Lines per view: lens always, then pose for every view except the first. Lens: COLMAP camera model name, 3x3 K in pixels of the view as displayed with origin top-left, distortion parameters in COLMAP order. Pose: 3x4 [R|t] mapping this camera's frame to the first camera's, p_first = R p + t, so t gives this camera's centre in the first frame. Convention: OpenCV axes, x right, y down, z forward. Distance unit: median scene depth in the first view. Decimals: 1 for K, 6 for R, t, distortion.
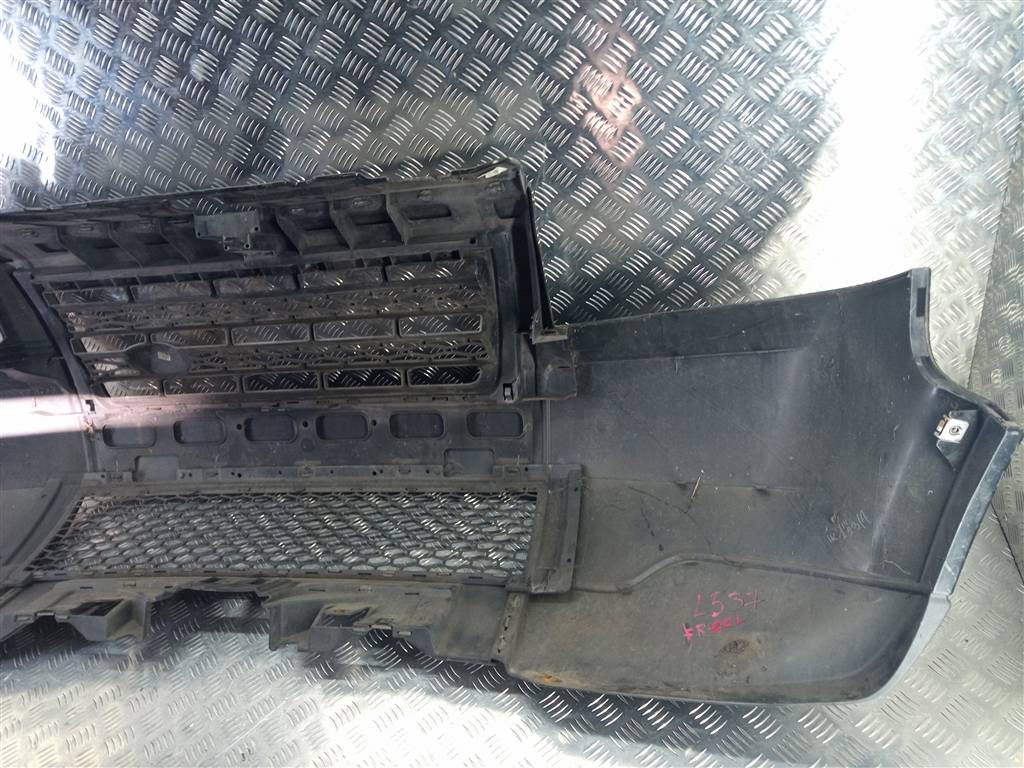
lens RADIAL K [[774.7, 0, 514.0], [0, 774.7, 367.7], [0, 0, 1]] dist [-0.010472, 0.030856]
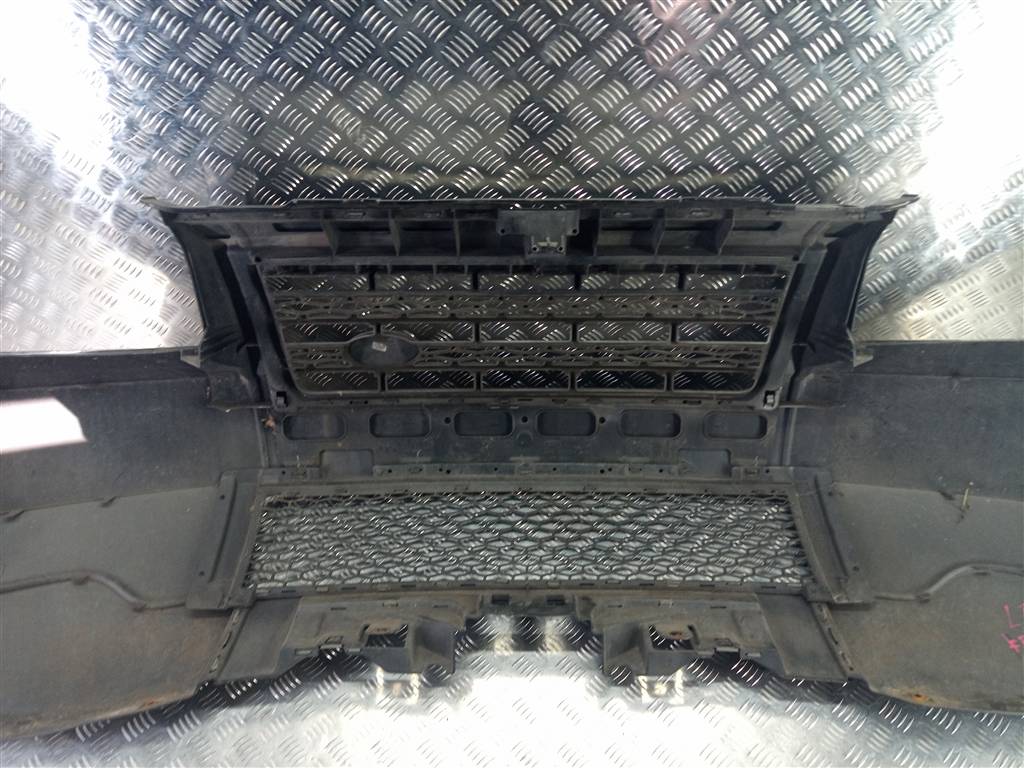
lens RADIAL K [[774.7, 0, 514.0], [0, 774.7, 367.7], [0, 0, 1]] dist [-0.010472, 0.030856]
pose [[0.975129, 0.012373, 0.221293, -0.555103], [-0.040307, 0.991691, 0.122167, -0.118568], [-0.217942, -0.128048, 0.967525, 0.105466]]
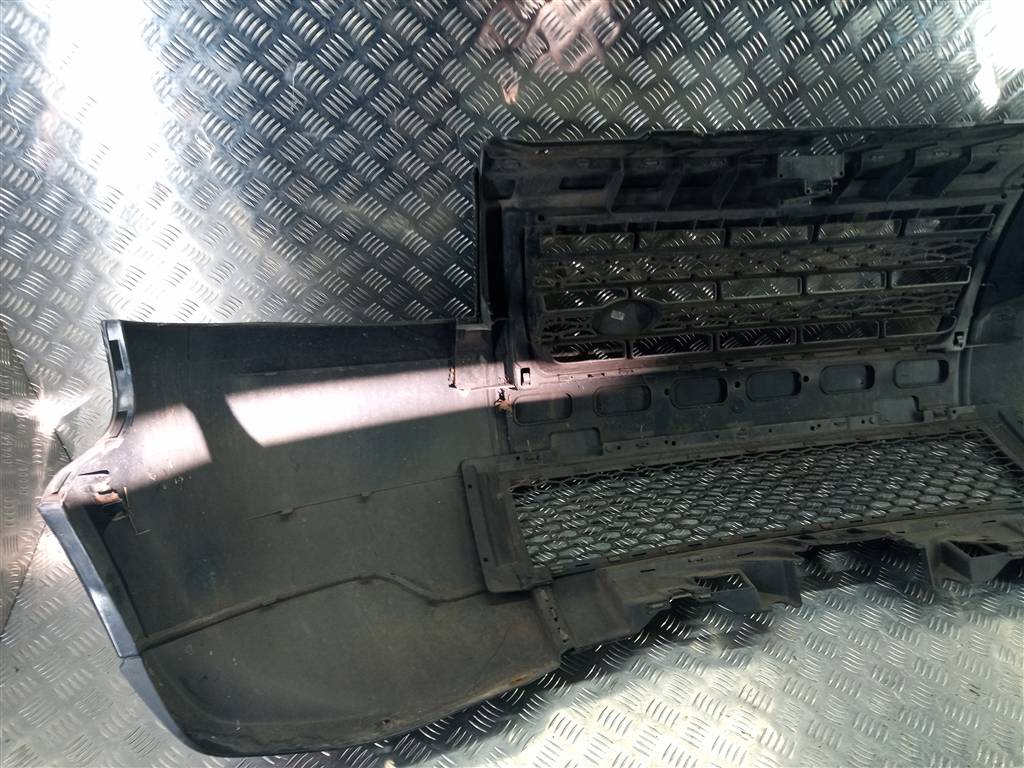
lens RADIAL K [[774.7, 0, 514.0], [0, 774.7, 367.7], [0, 0, 1]] dist [-0.010472, 0.030856]
pose [[0.911724, -0.032723, 0.409497, -1.040636], [0.041867, 0.999034, -0.013382, 0.059550], [-0.408663, 0.029345, 0.912213, 0.254242]]
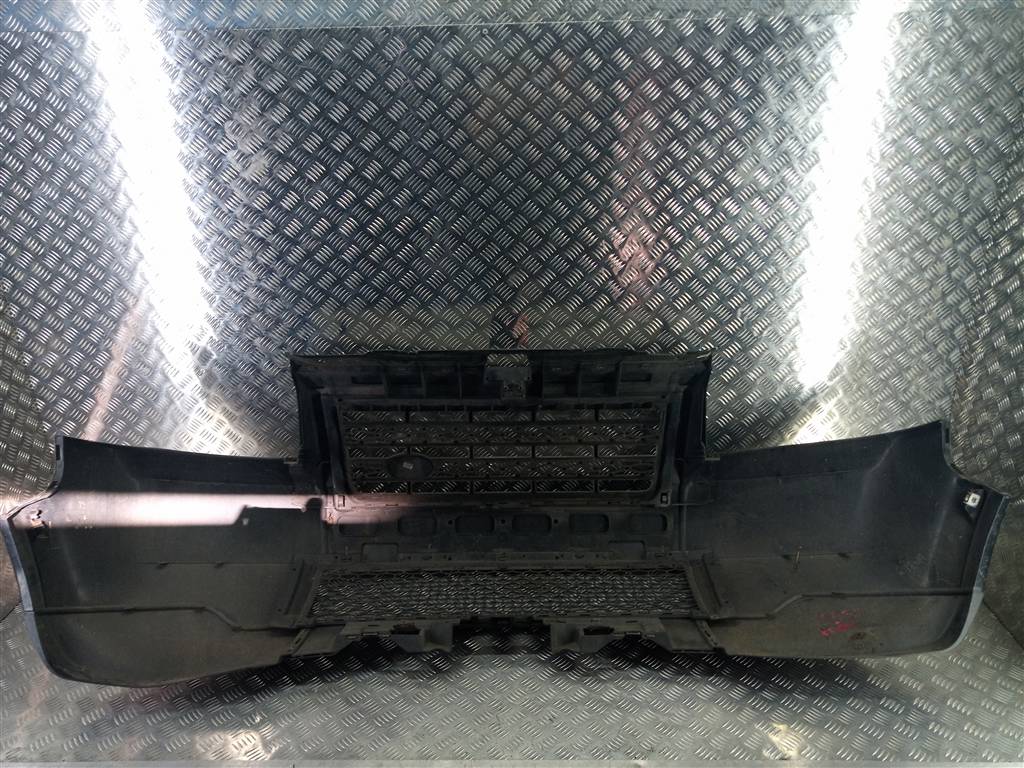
lens RADIAL K [[775.2, 0, 514.9], [0, 775.2, 381.6], [0, 0, 1]] dist [-0.012372, 0.064169]
pose [[0.975243, 0.090263, 0.201876, -0.622012], [-0.034657, 0.964007, -0.263607, 0.221197], [-0.218404, 0.250084, 0.943270, -0.427245]]
